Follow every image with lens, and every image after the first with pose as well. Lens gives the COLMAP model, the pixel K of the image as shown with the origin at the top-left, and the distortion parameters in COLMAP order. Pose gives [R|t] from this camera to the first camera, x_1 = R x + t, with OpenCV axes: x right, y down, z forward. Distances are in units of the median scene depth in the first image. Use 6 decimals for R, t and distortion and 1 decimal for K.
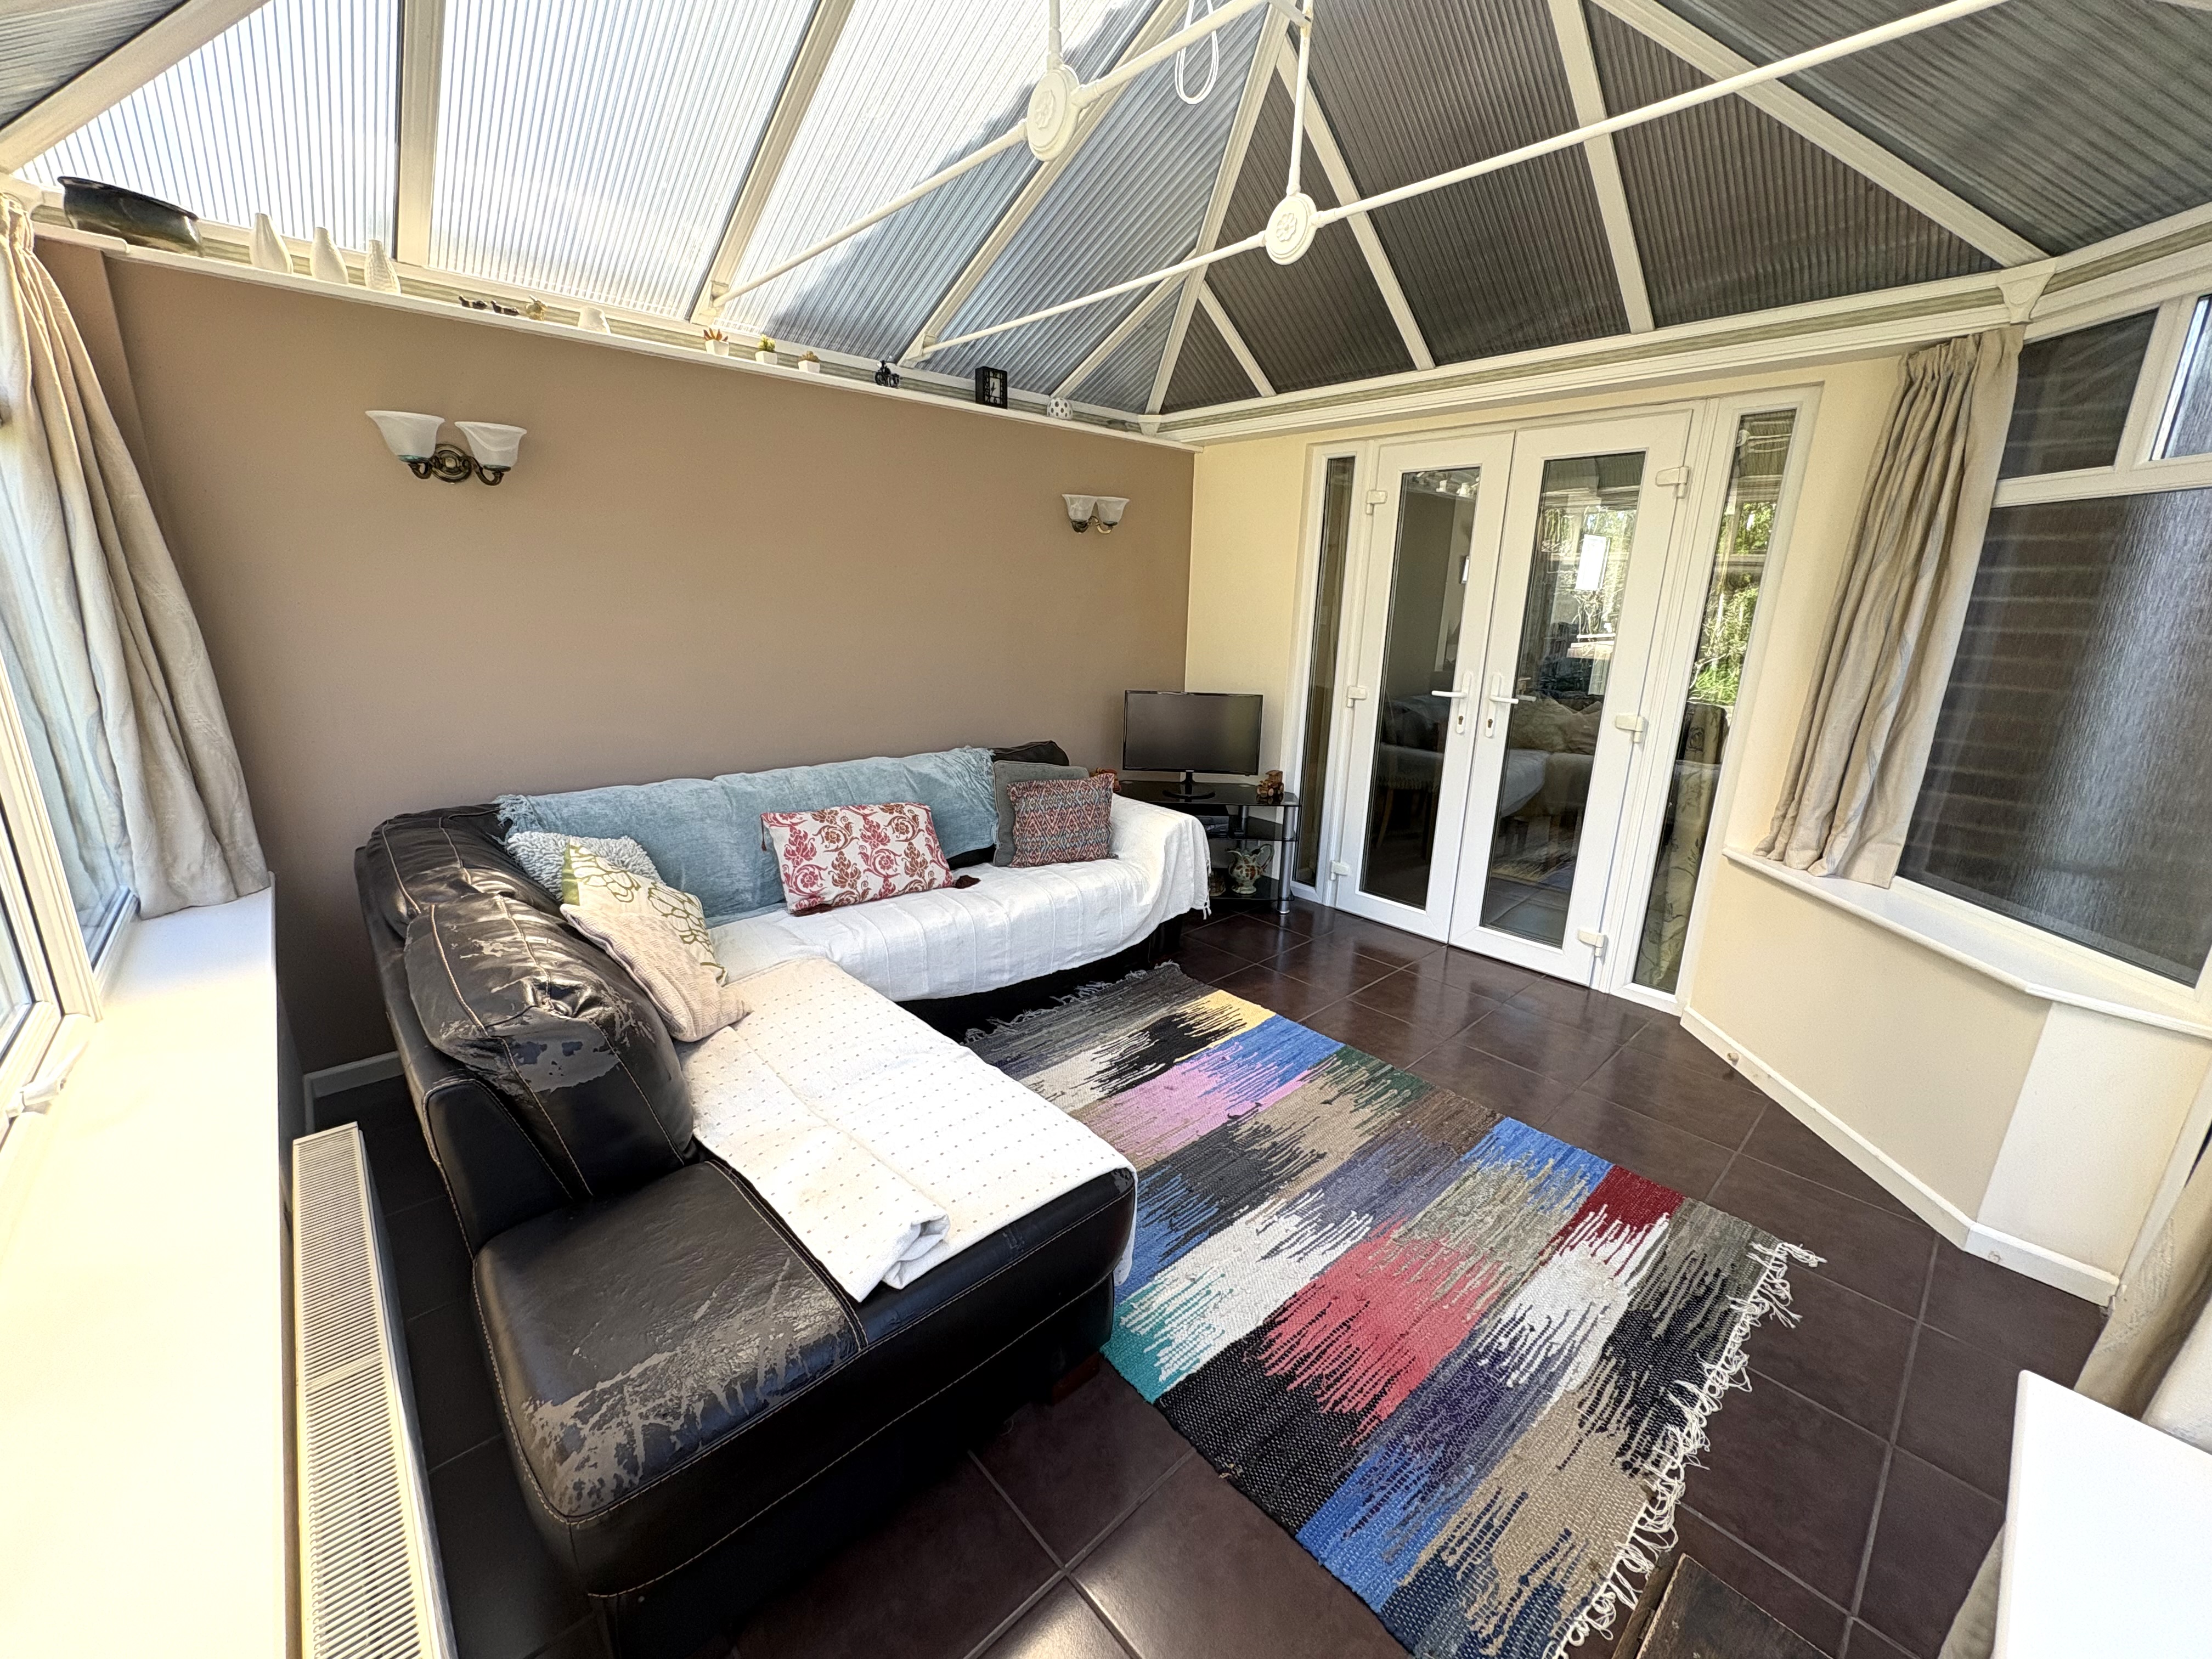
lens RADIAL K [[874.6, 0, 1100.1], [0, 874.6, 824.1], [0, 0, 1]] dist [-0.000009, -0.000166]
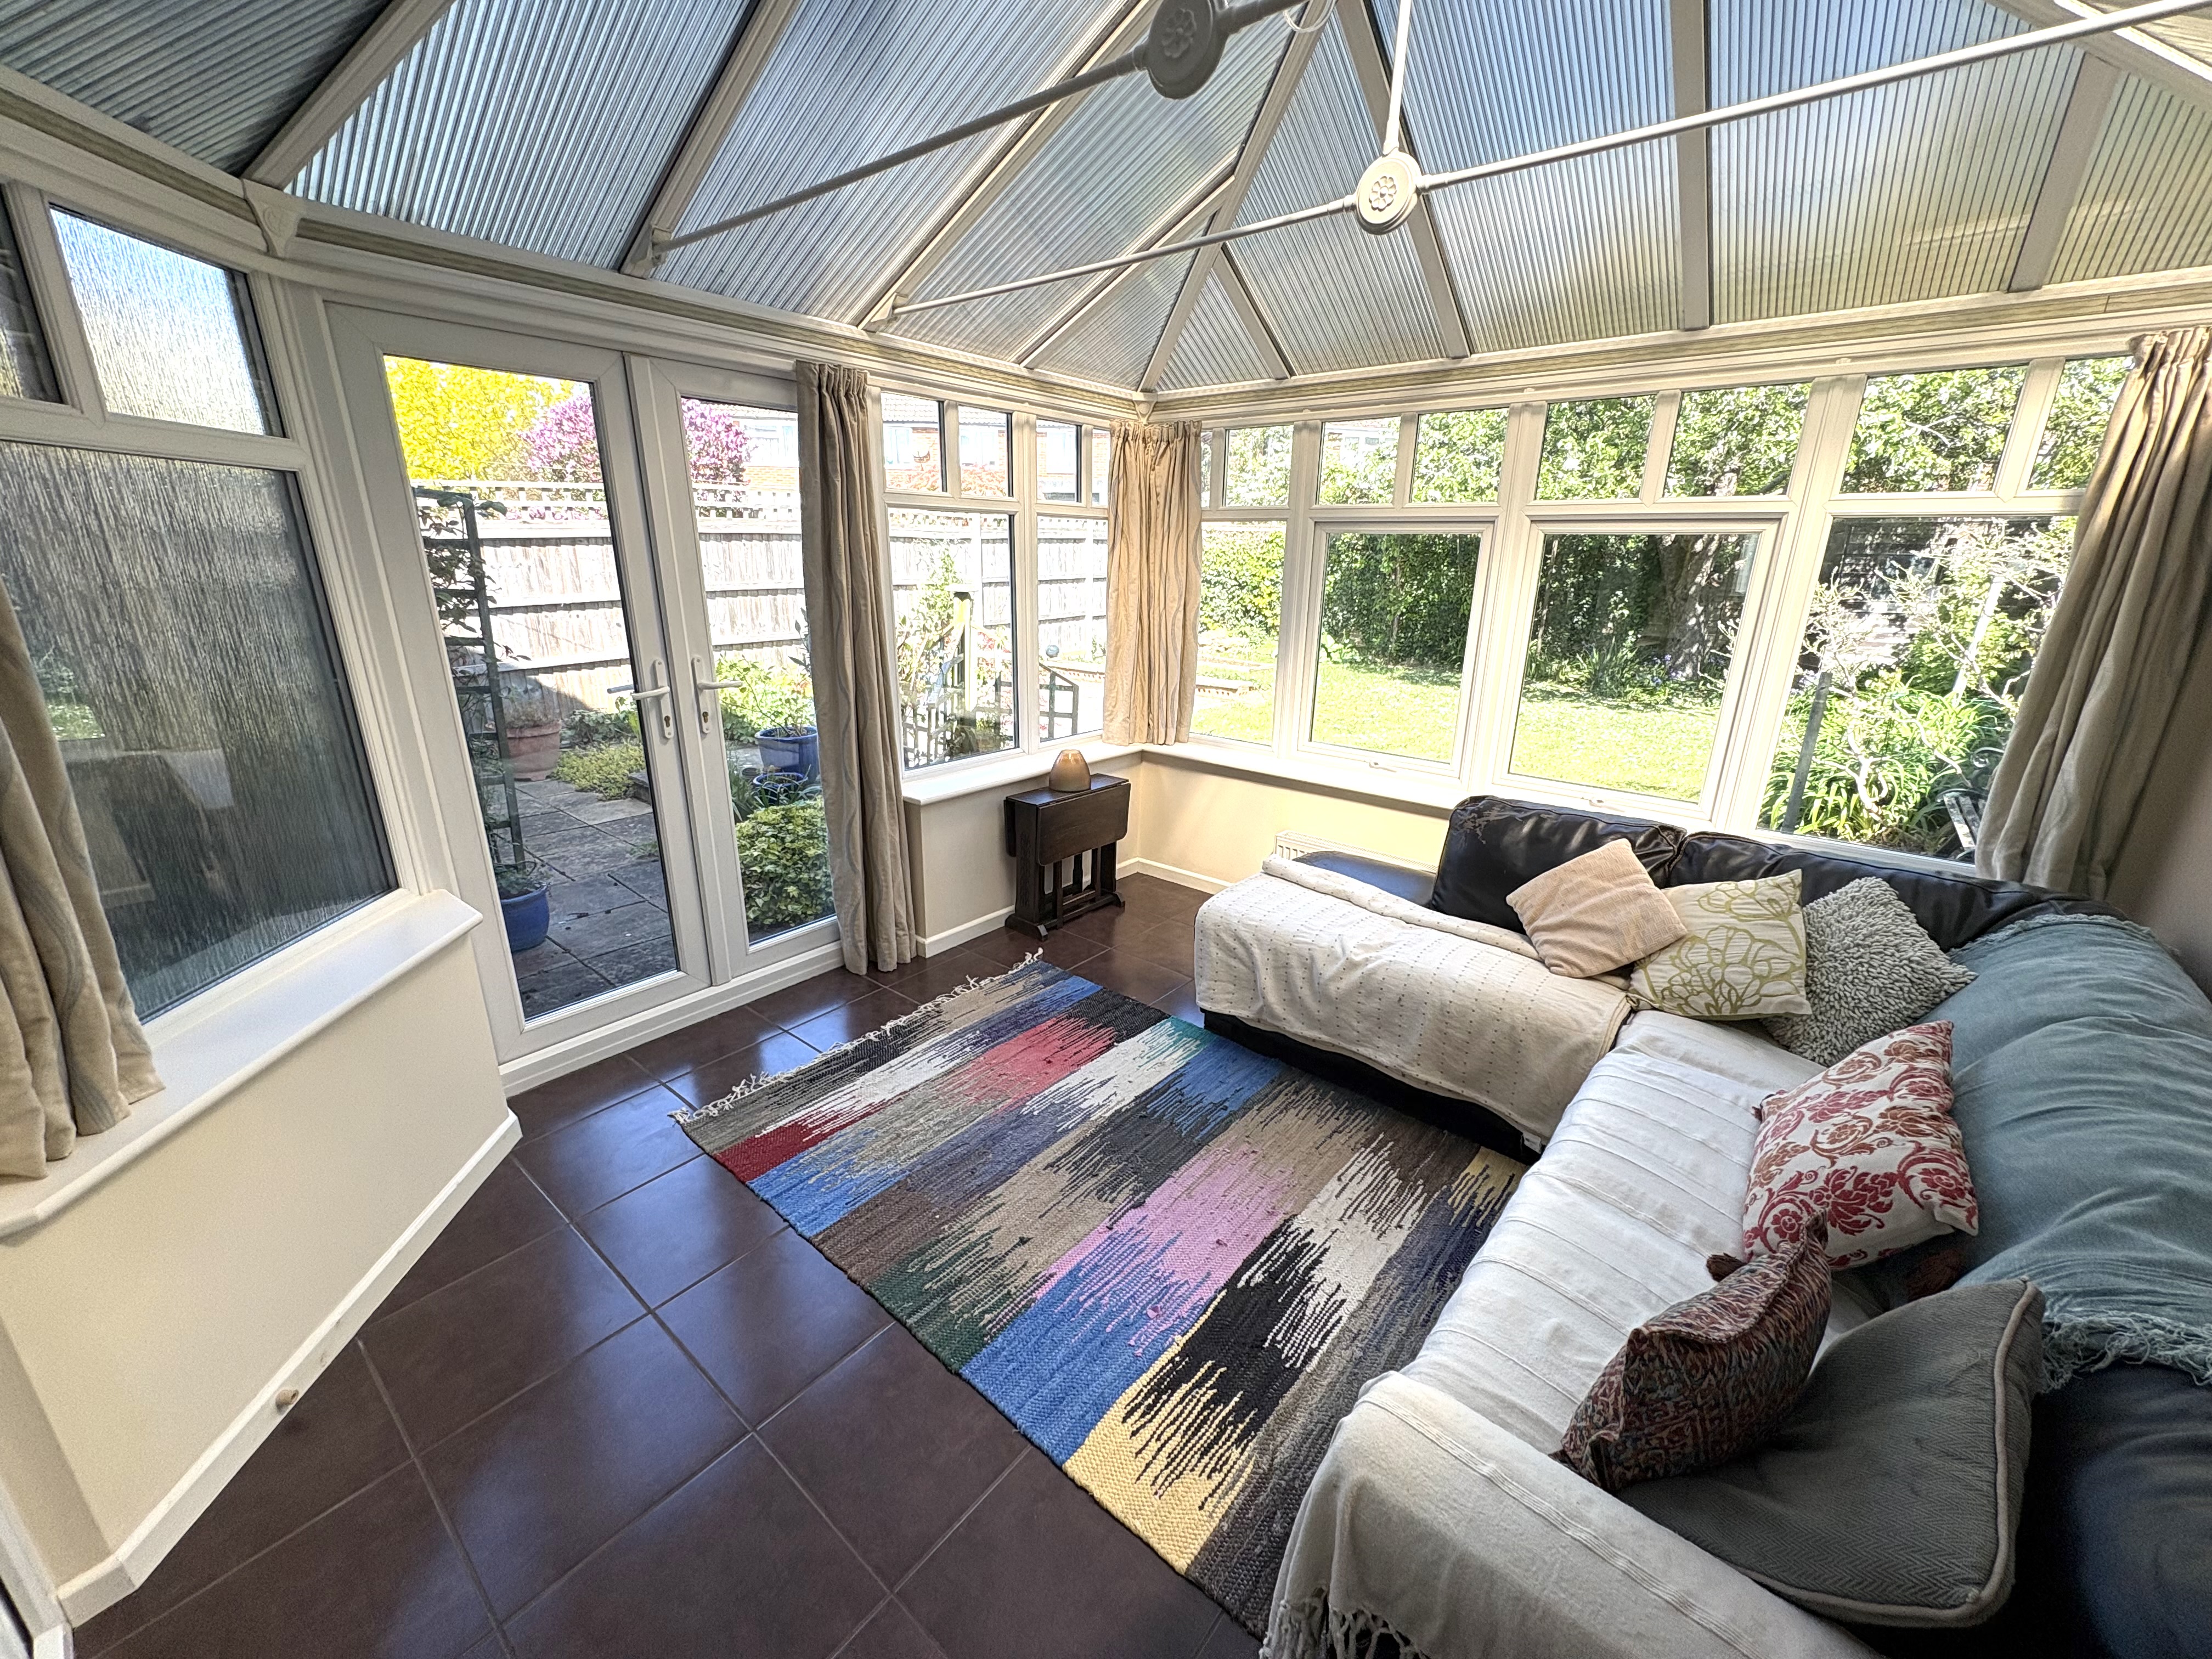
lens RADIAL K [[874.6, 0, 1100.1], [0, 874.6, 824.1], [0, 0, 1]] dist [-0.000009, -0.000166]
pose [[-0.990238, 0.002649, -0.139362, 0.360365], [-0.072171, 0.845620, 0.528883, -0.520578], [0.119248, 0.533778, -0.837174, 1.761005]]
